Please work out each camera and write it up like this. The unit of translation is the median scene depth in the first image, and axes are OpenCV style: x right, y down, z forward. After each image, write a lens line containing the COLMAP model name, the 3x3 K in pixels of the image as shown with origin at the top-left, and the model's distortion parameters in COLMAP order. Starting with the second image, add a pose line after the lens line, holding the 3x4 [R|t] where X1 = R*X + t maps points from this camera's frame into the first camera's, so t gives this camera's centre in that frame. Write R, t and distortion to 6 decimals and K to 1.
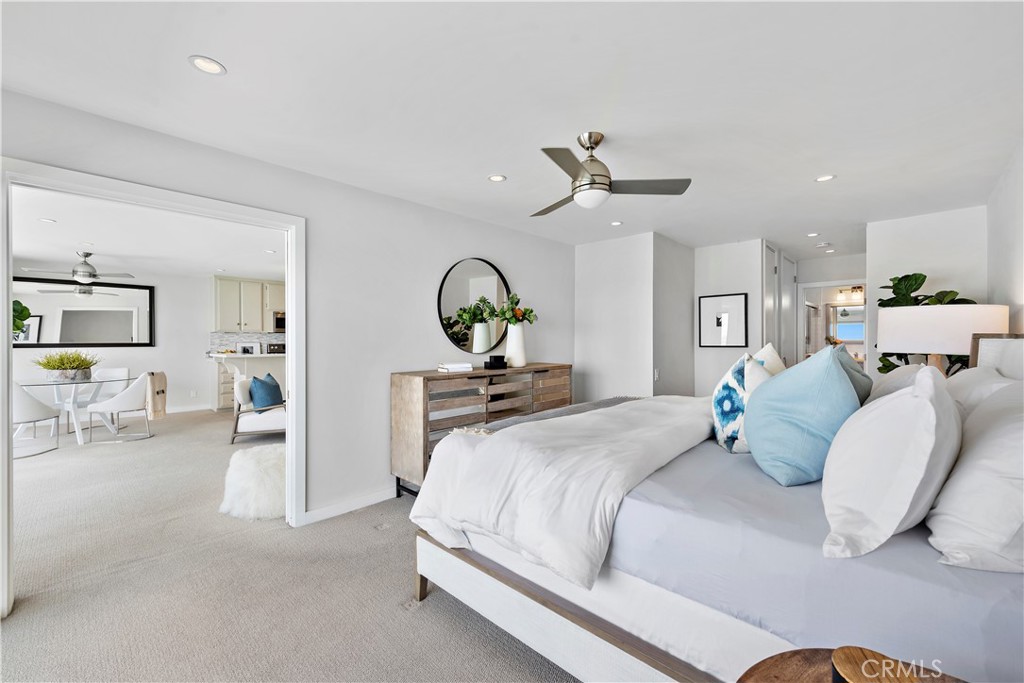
lens RADIAL K [[419.0, 0, 526.6], [0, 419.0, 339.0], [0, 0, 1]] dist [-0.001040, -0.000152]
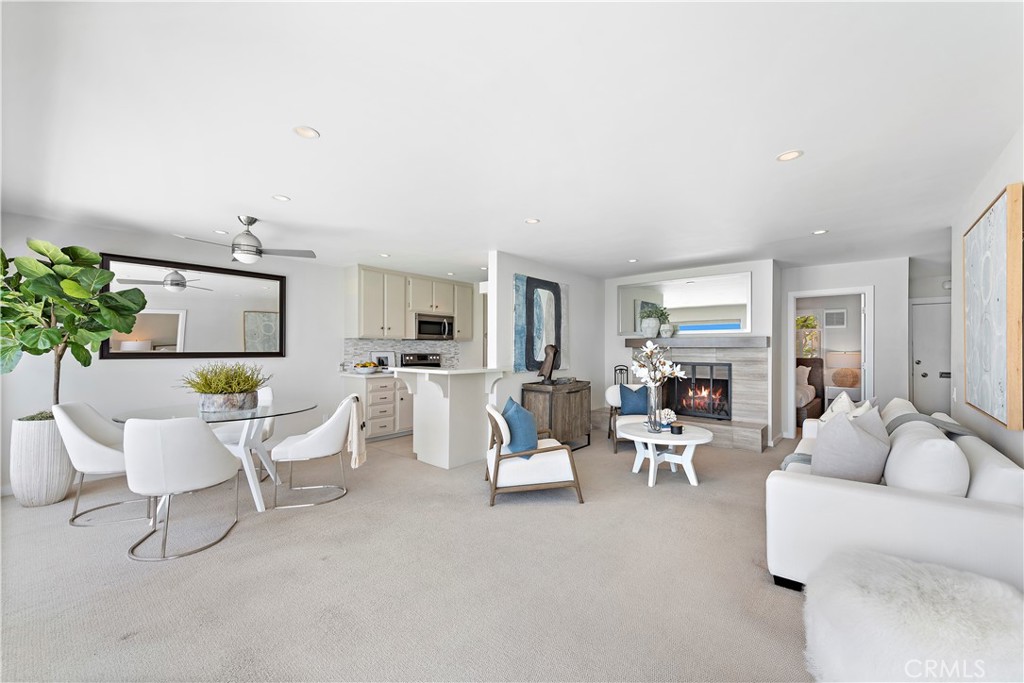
lens RADIAL K [[402.8, 0, 517.3], [0, 402.8, 347.1], [0, 0, 1]] dist [-0.000941, -0.000304]
pose [[0.998900, 0.005703, 0.046552, -0.494058], [-0.005658, 0.999983, -0.001107, -0.000796], [-0.046558, 0.000843, 0.998915, 0.254607]]
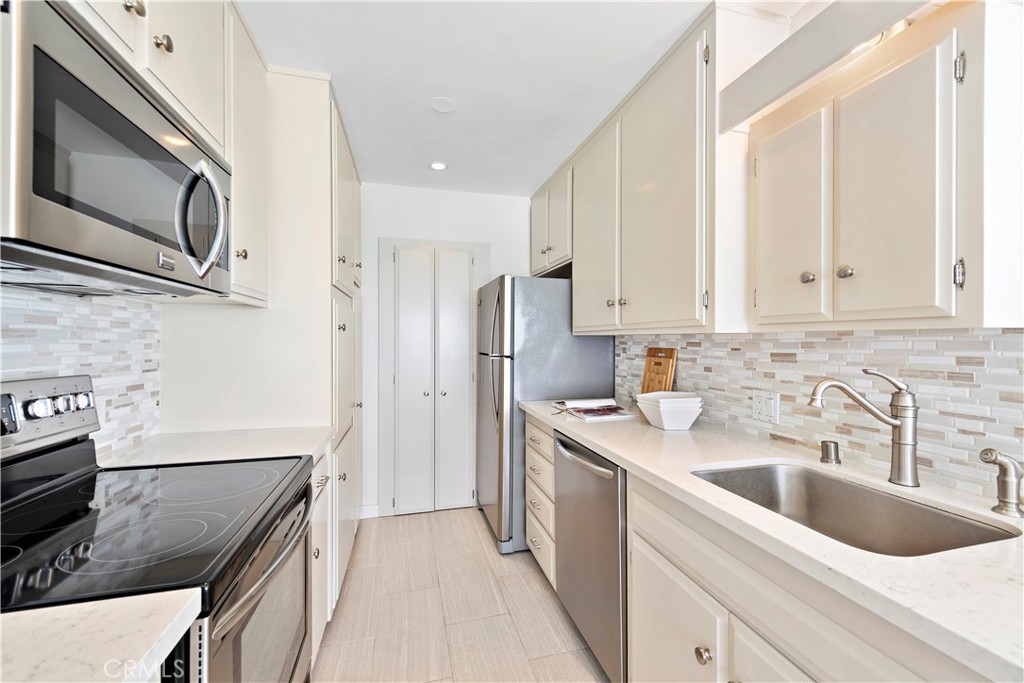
lens RADIAL K [[416.2, 0, 508.6], [0, 416.2, 340.3], [0, 0, 1]] dist [-0.000370, -0.000367]
pose [[0.532575, 0.001455, 0.846381, -0.681545], [0.000028, 0.999998, -0.001737, 0.001614], [-0.846383, 0.000949, 0.532574, 0.987026]]
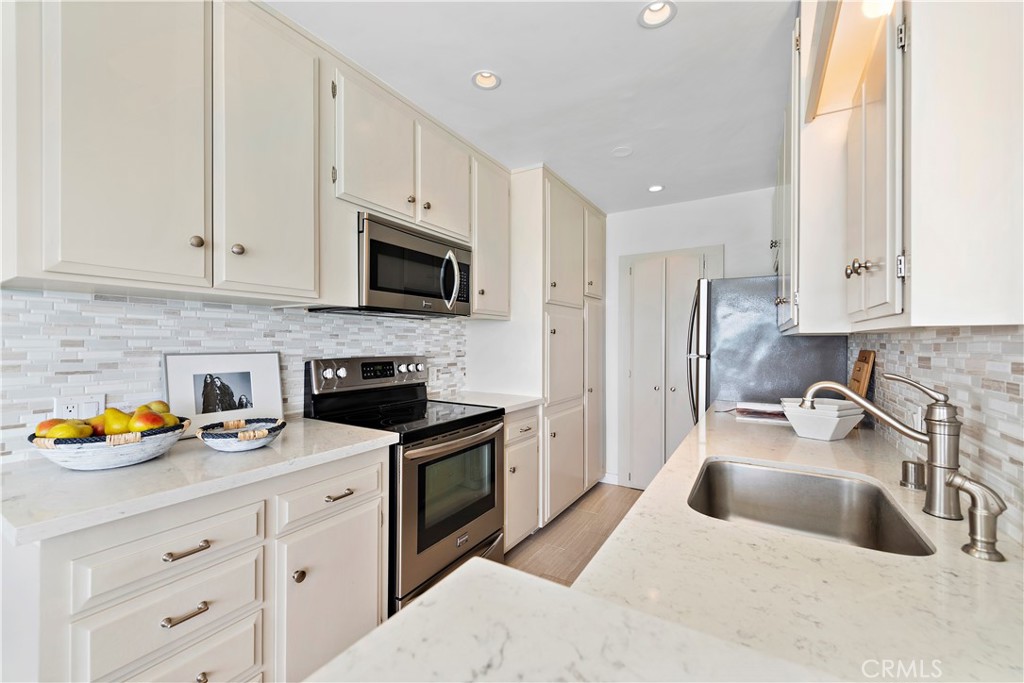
lens RADIAL K [[410.4, 0, 512.0], [0, 410.4, 341.5], [0, 0, 1]] dist [-0.001320, -0.000248]
pose [[0.979829, 0.004337, 0.199789, -0.628695], [-0.004531, 0.999990, 0.000513, 0.002155], [-0.199785, -0.001408, 0.979839, 0.858374]]
